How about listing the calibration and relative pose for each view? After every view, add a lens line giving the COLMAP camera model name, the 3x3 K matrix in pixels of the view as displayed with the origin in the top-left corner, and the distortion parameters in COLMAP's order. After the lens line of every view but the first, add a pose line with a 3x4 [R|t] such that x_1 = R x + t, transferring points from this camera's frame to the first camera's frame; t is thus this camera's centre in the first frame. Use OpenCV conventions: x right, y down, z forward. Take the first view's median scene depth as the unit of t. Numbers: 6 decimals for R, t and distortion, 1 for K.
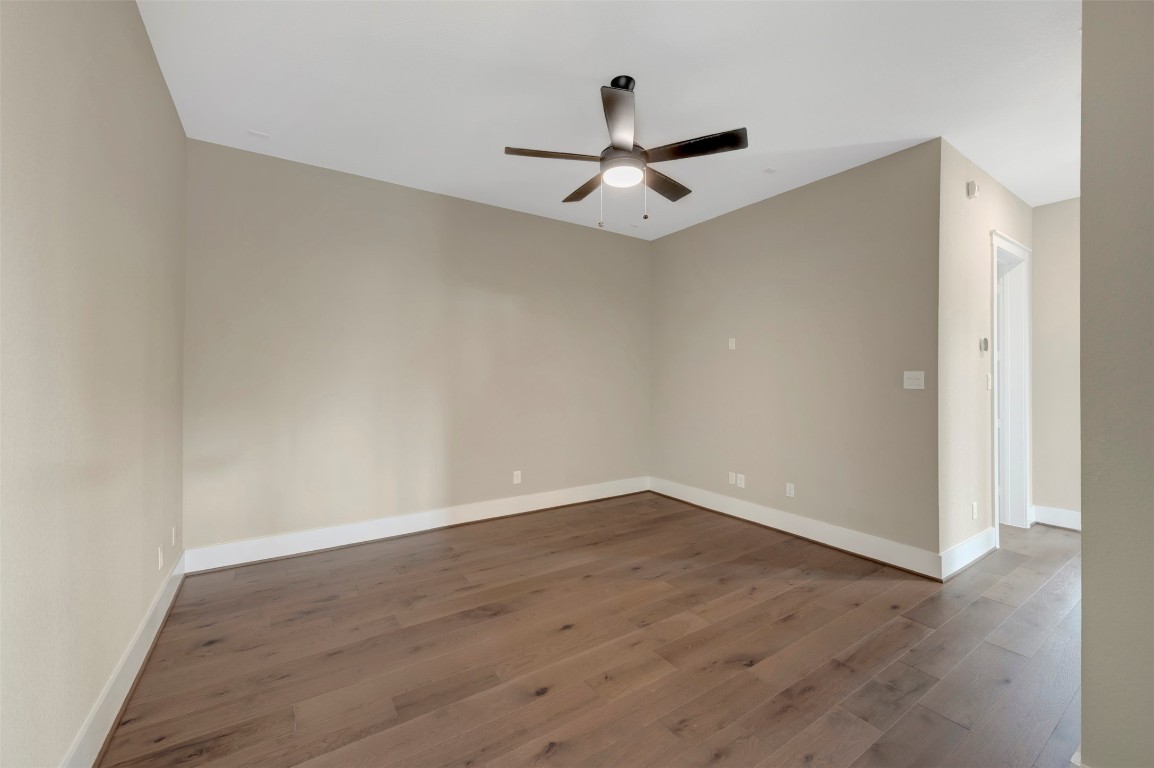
lens RADIAL K [[455.4, 0, 579.9], [0, 455.4, 371.7], [0, 0, 1]] dist [0.000064, -0.000405]
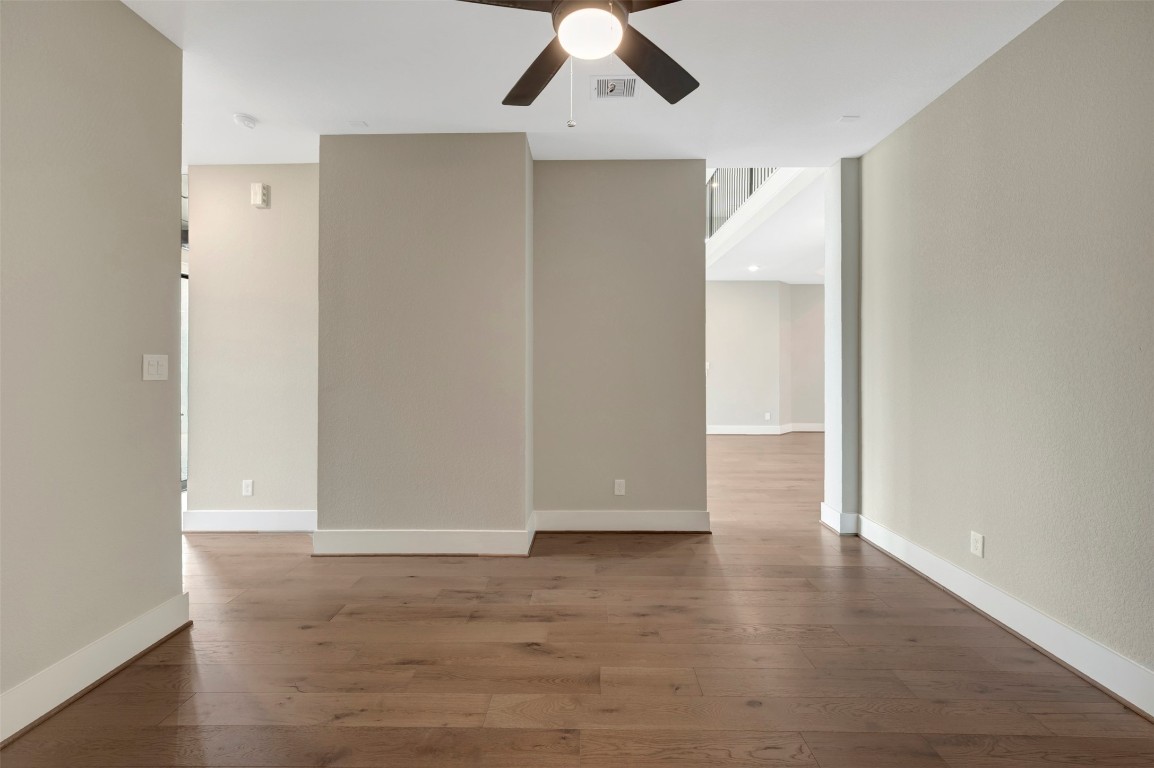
lens RADIAL K [[471.0, 0, 576.2], [0, 471.0, 366.2], [0, 0, 1]] dist [-0.002210, -0.000335]
pose [[-0.822176, 0.001007, 0.569232, -0.248711], [-0.005688, 0.999934, -0.009984, 0.027186], [-0.569205, -0.011446, -0.822116, 1.500443]]
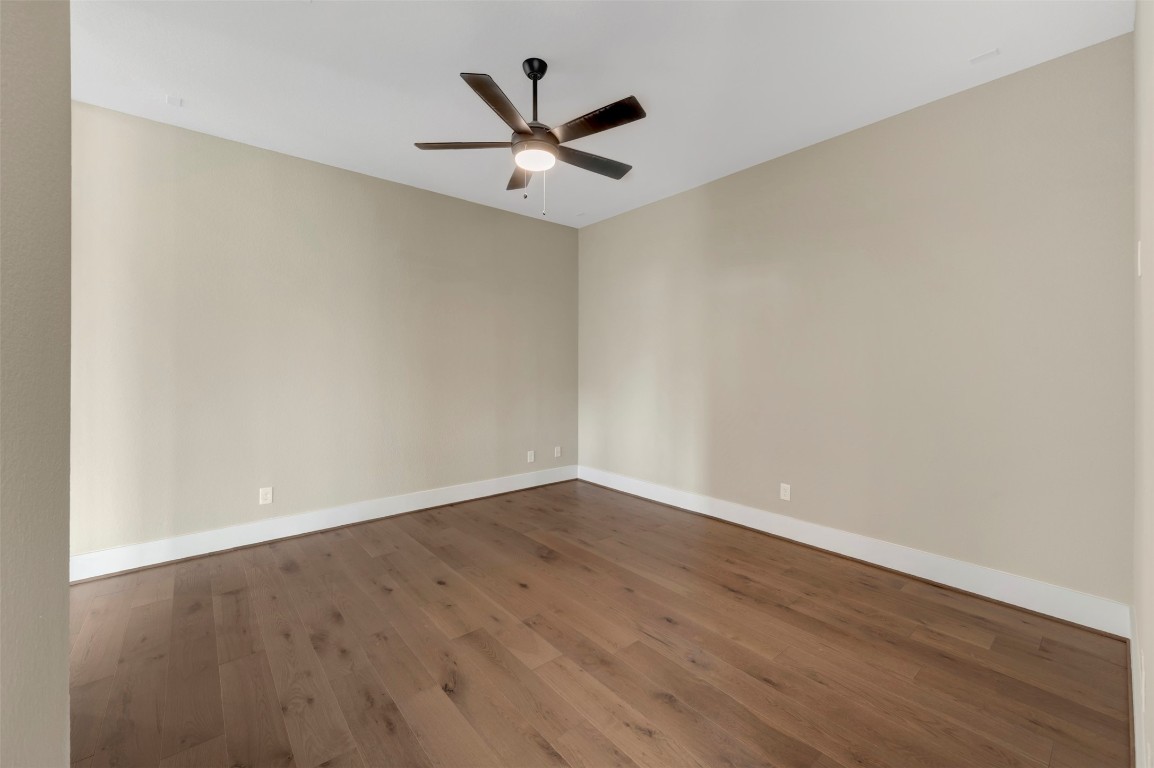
lens RADIAL K [[455.4, 0, 579.9], [0, 455.4, 371.7], [0, 0, 1]] dist [0.000064, -0.000405]
pose [[0.123184, 0.009459, -0.992339, 1.058739], [0.011149, 0.999878, 0.010915, 0.013965], [0.992321, -0.012408, 0.123064, 0.955202]]
